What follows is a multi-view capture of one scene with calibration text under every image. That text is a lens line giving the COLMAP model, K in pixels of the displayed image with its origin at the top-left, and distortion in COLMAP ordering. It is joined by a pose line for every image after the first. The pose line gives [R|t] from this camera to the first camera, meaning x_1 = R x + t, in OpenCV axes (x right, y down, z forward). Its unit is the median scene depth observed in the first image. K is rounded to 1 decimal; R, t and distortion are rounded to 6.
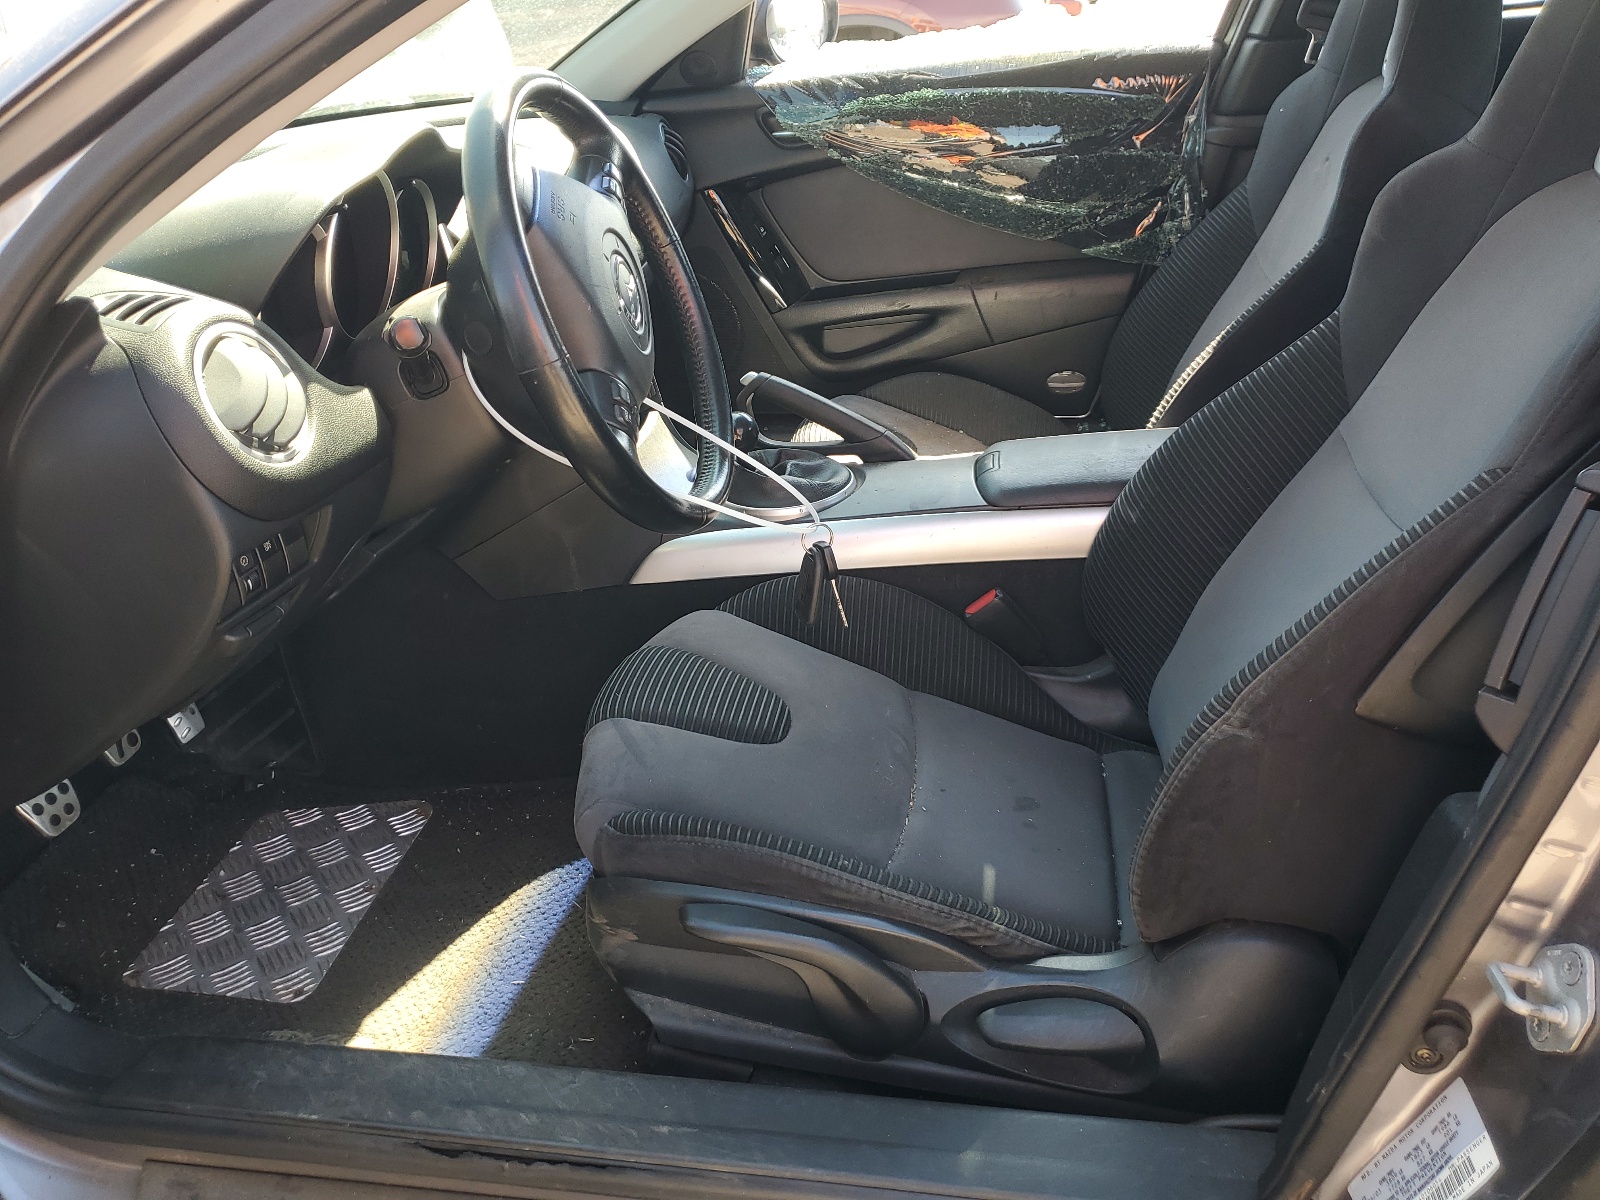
lens RADIAL K [[1174.3, 0, 800.0], [0, 1174.3, 600.0], [0, 0, 1]] dist [0.007679, 0.000945]
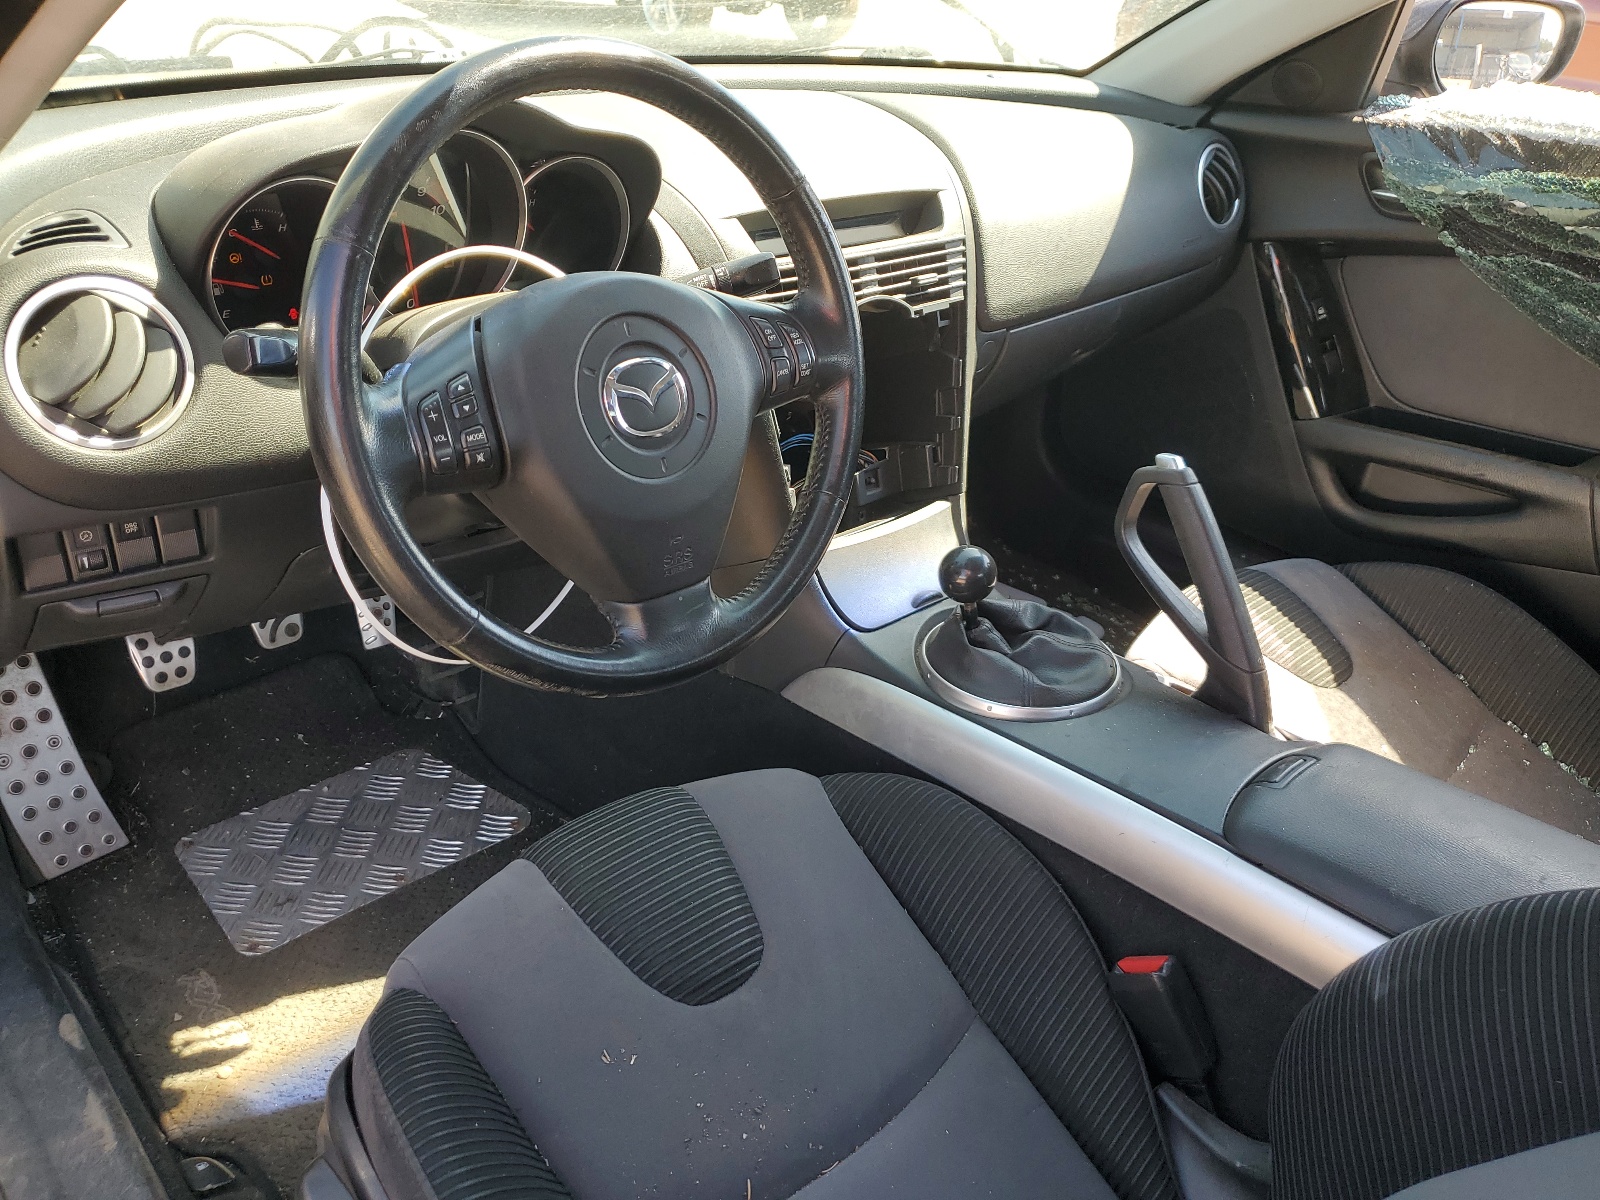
lens RADIAL K [[1230.7, 0, 800.0], [0, 1230.7, 600.0], [0, 0, 1]] dist [0.001558, -0.000741]
pose [[0.773820, 0.393817, -0.496095, 0.276948], [-0.382242, 0.914869, 0.130024, -0.205368], [0.505068, 0.089013, 0.858477, 0.312416]]
